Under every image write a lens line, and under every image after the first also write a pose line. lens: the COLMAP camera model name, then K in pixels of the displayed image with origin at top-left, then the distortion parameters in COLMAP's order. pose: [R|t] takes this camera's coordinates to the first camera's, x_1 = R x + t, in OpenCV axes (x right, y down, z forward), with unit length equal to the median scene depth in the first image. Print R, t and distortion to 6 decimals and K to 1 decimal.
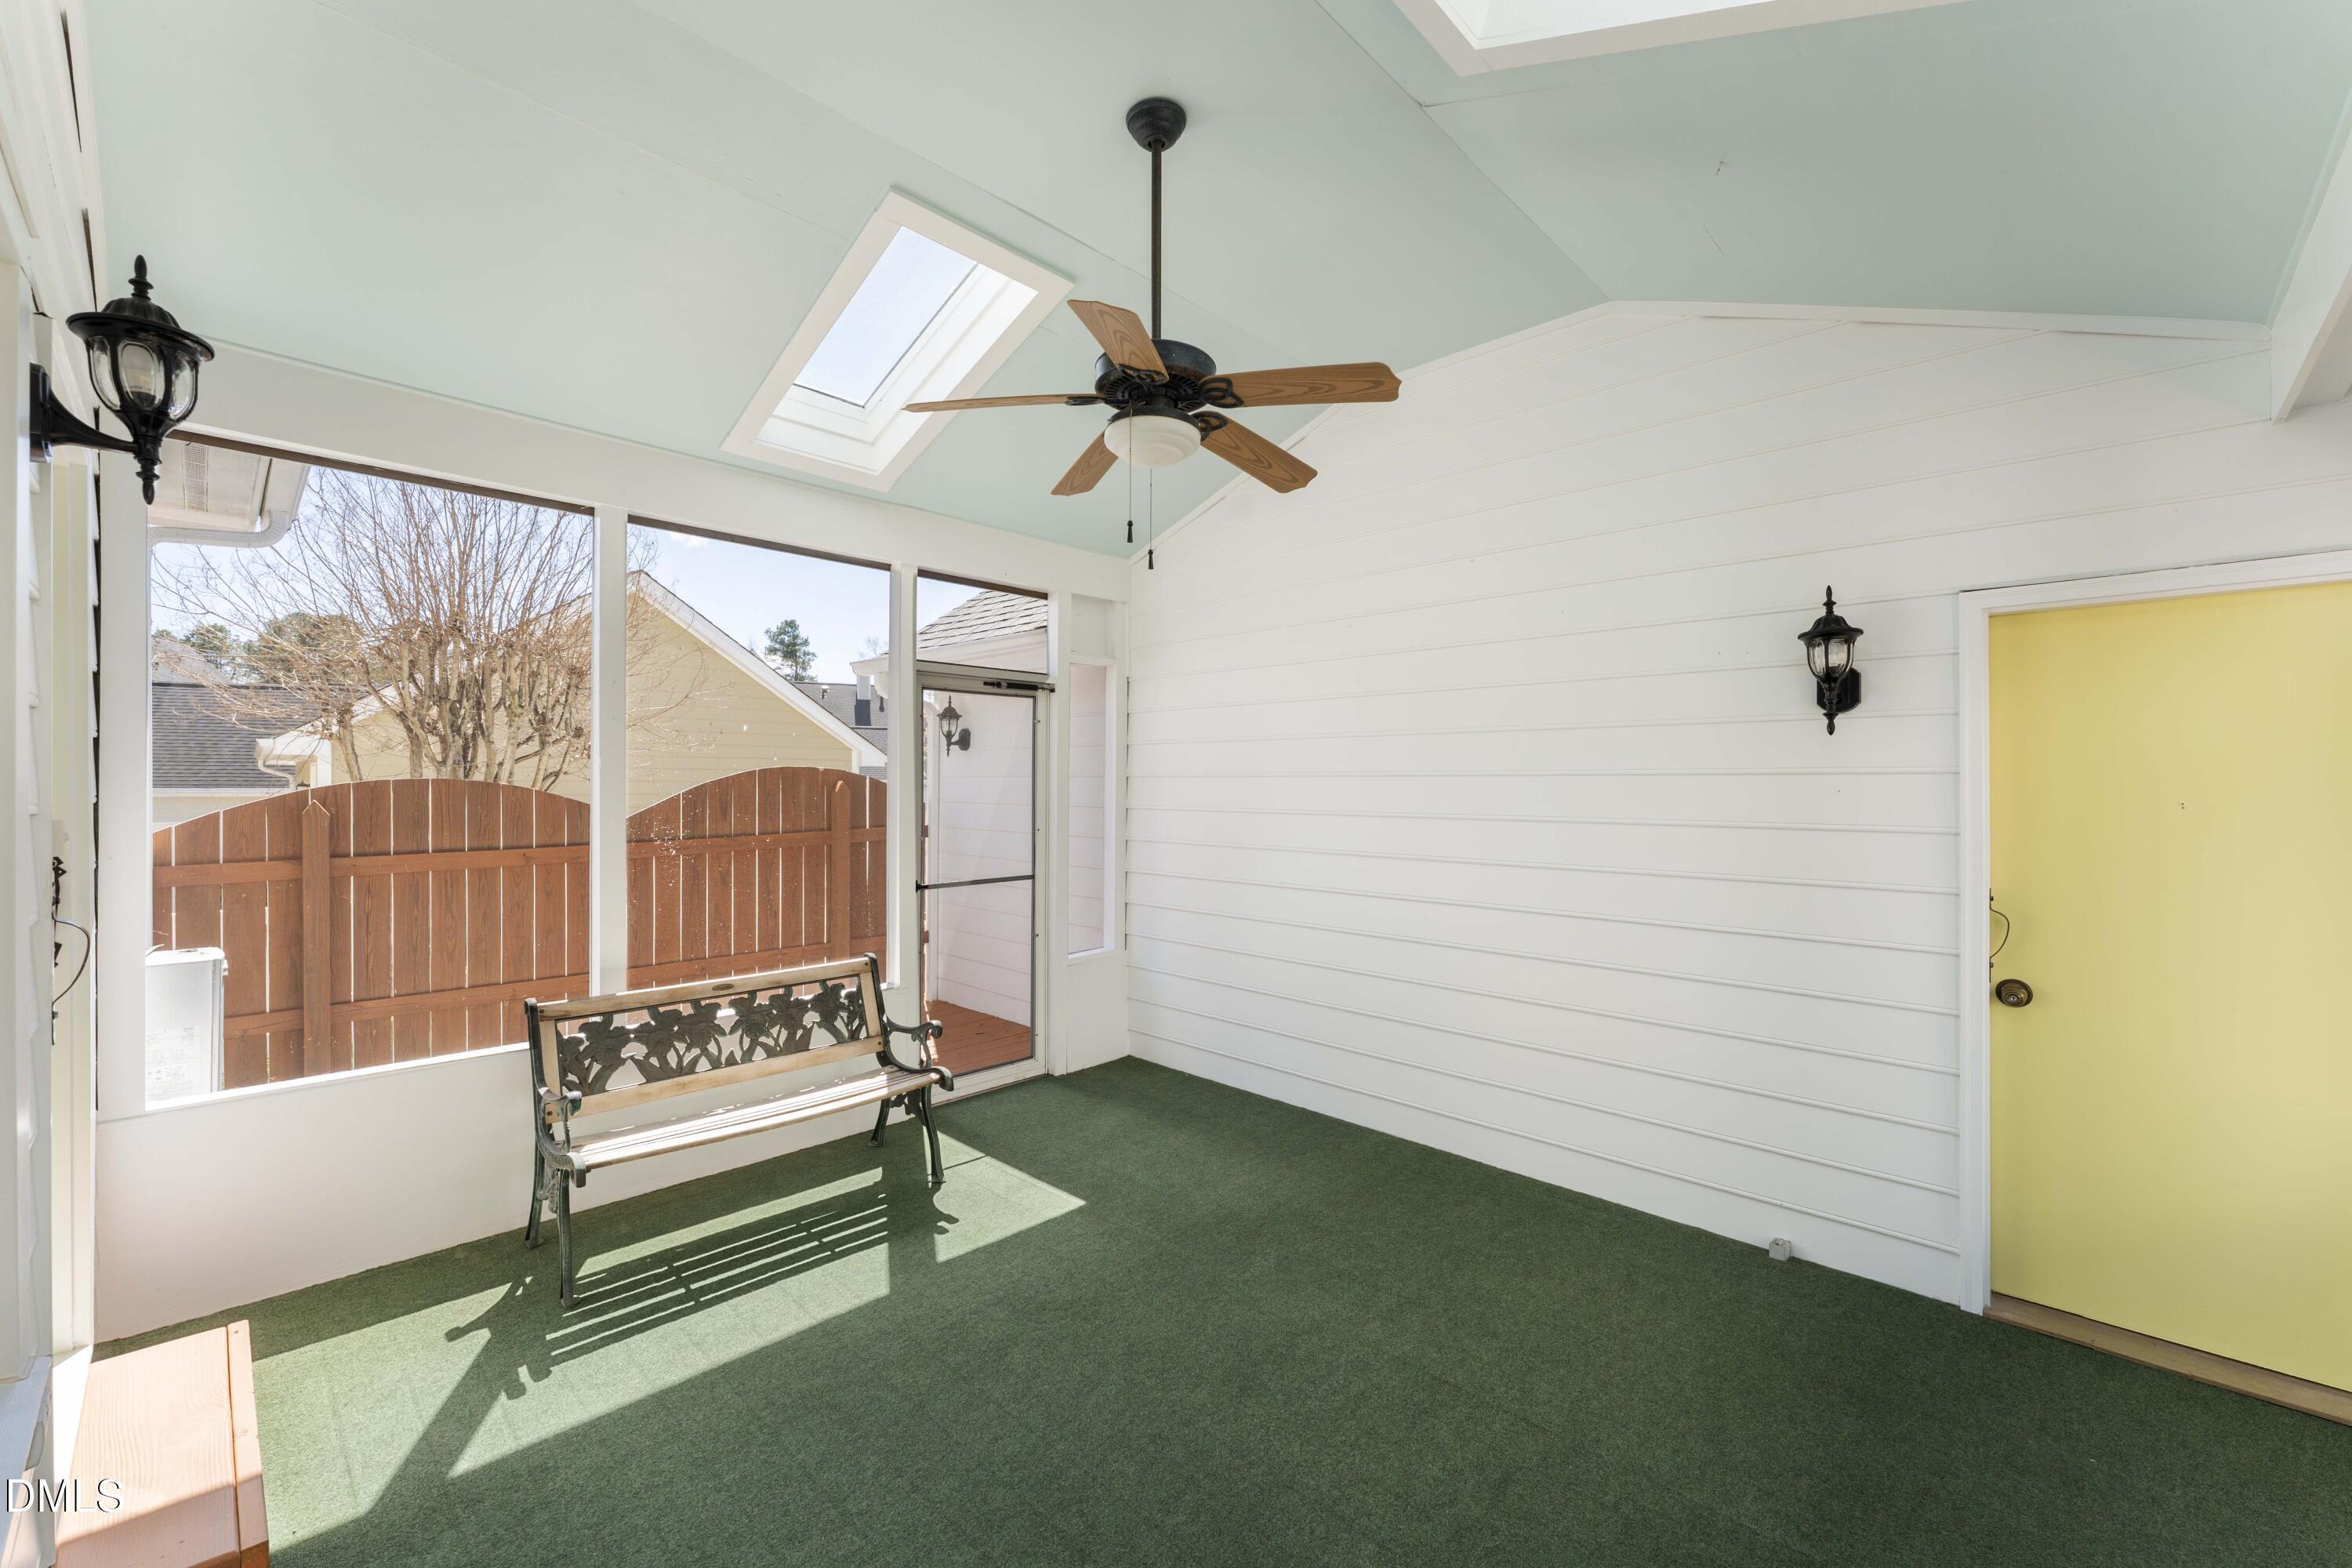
lens RADIAL K [[952.0, 0, 1171.9], [0, 952.0, 766.3], [0, 0, 1]] dist [-0.000513, -0.000199]
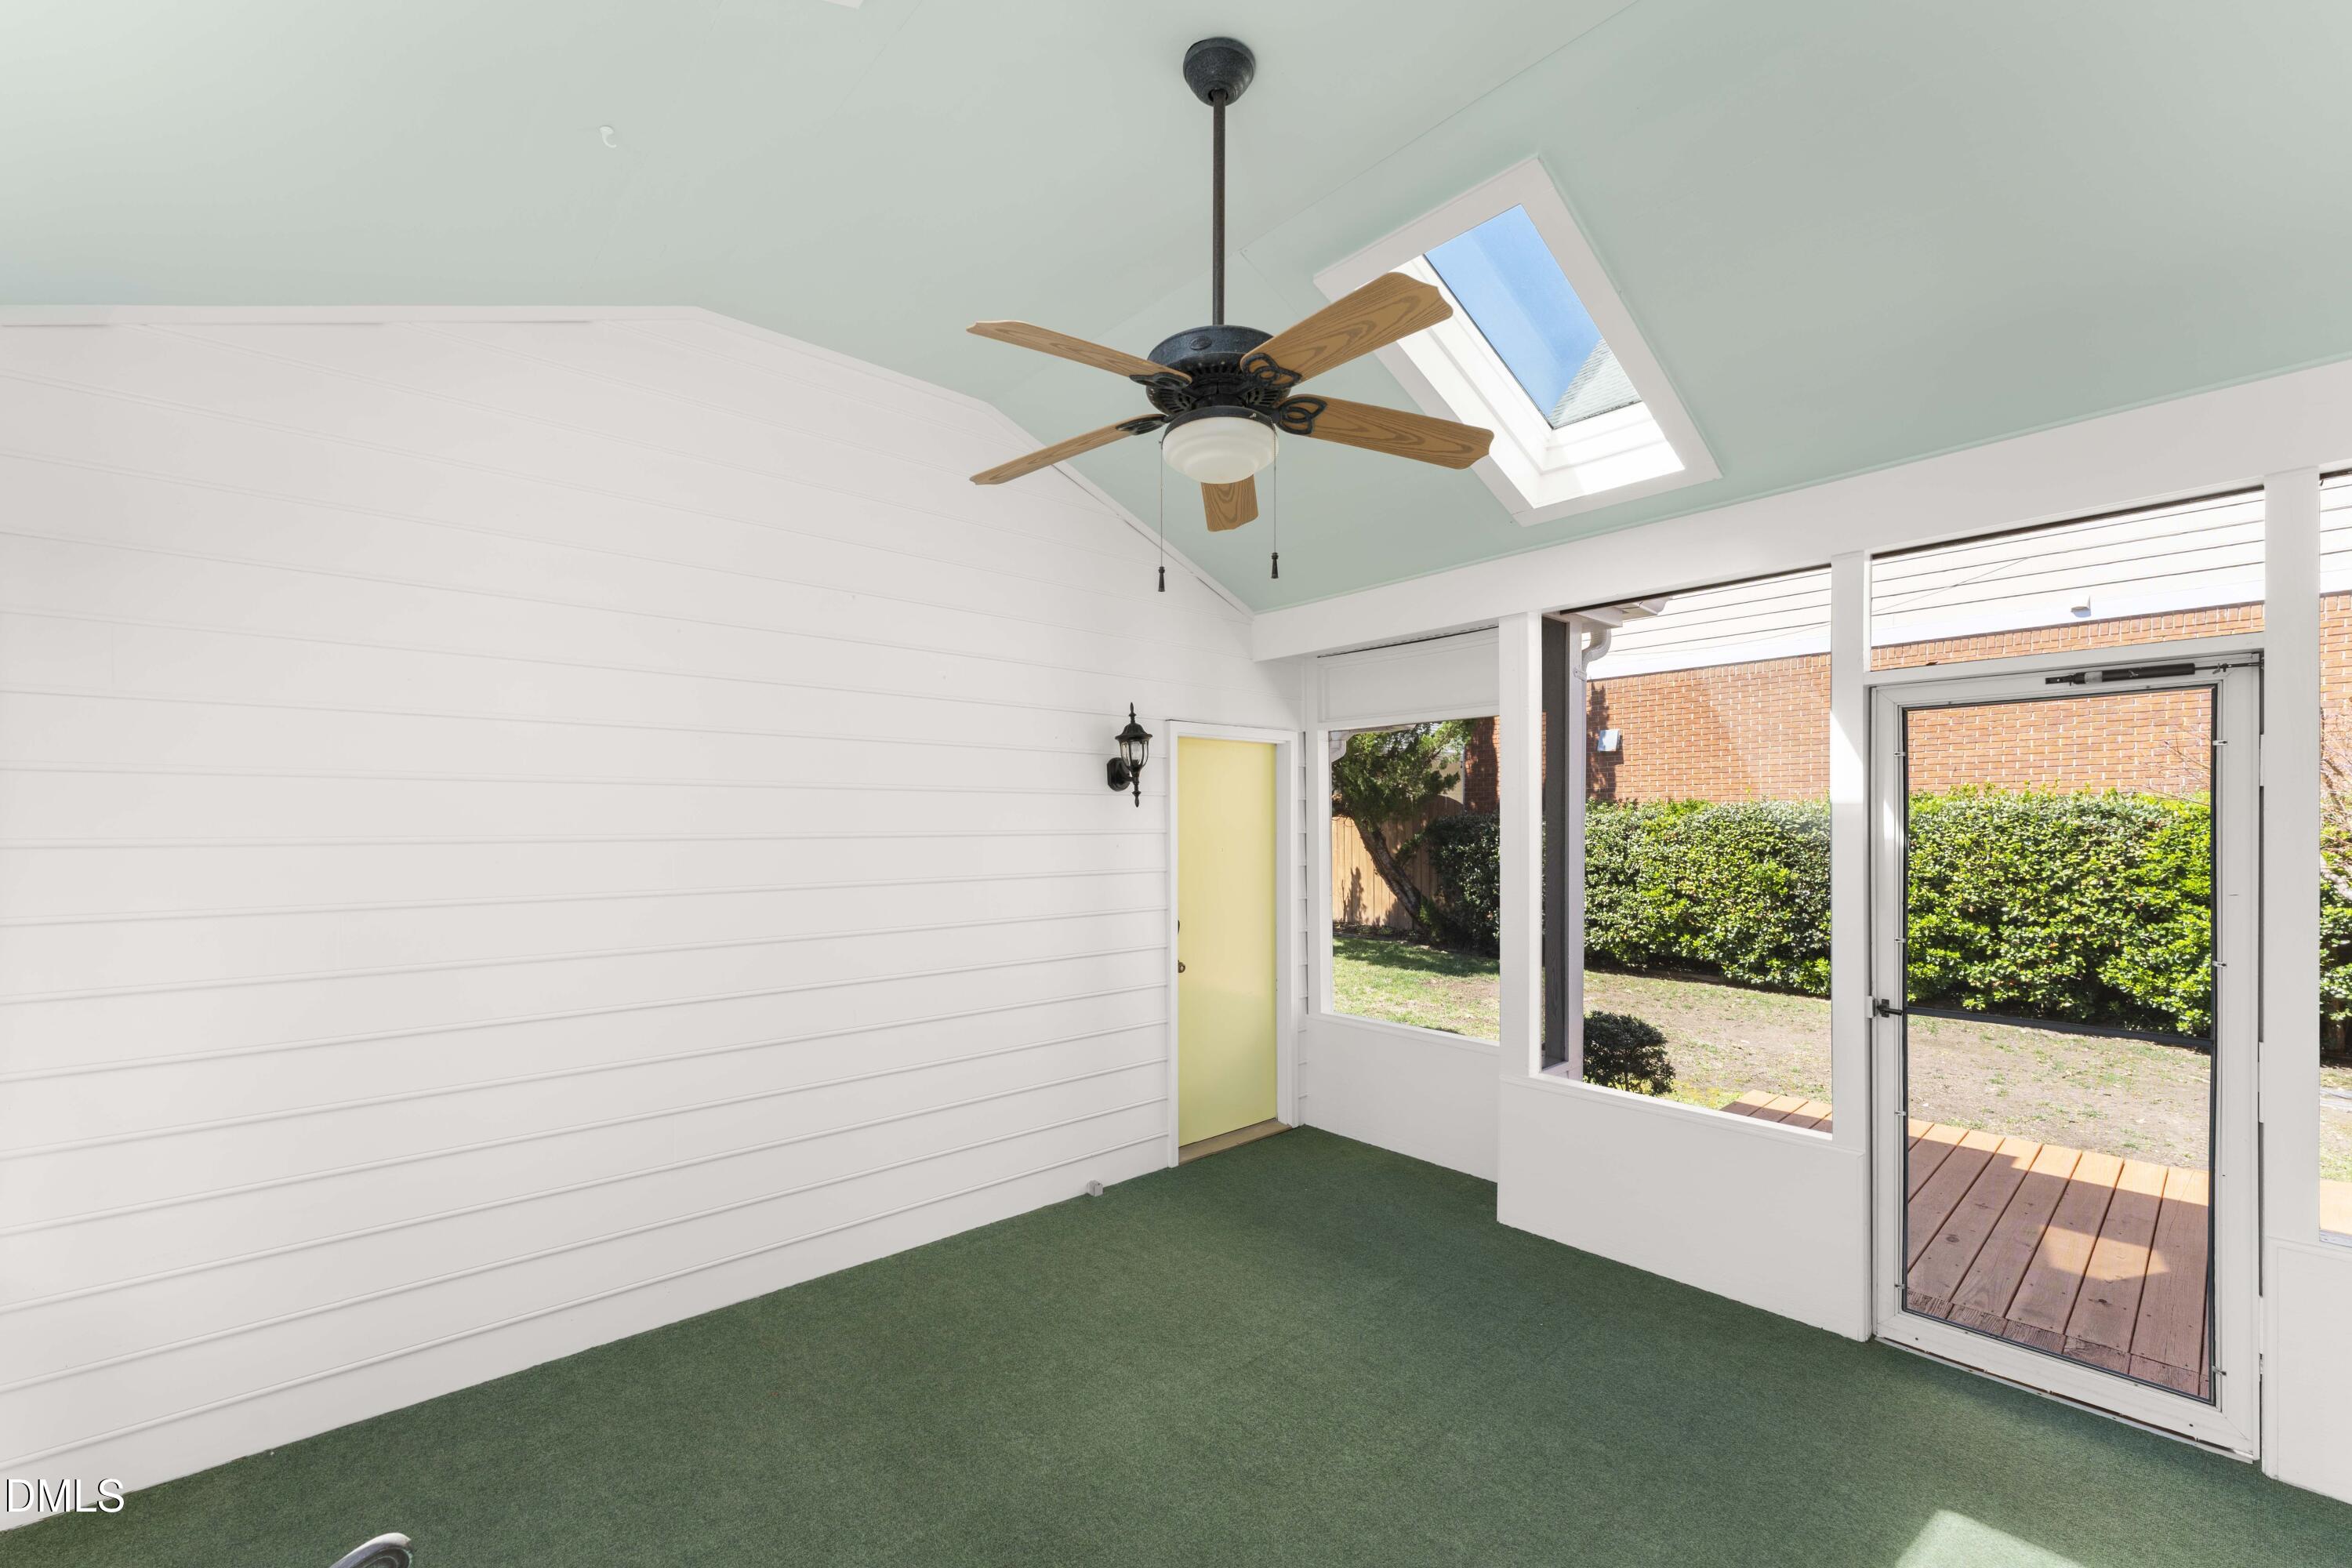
lens RADIAL K [[956.2, 0, 1176.0], [0, 956.2, 813.2], [0, 0, 1]] dist [0.000068, 0.000015]
pose [[0.065121, 0.007612, 0.997848, -0.753775], [-0.018682, 0.999805, -0.006407, -0.016081], [-0.997702, -0.018225, 0.065251, 0.864676]]
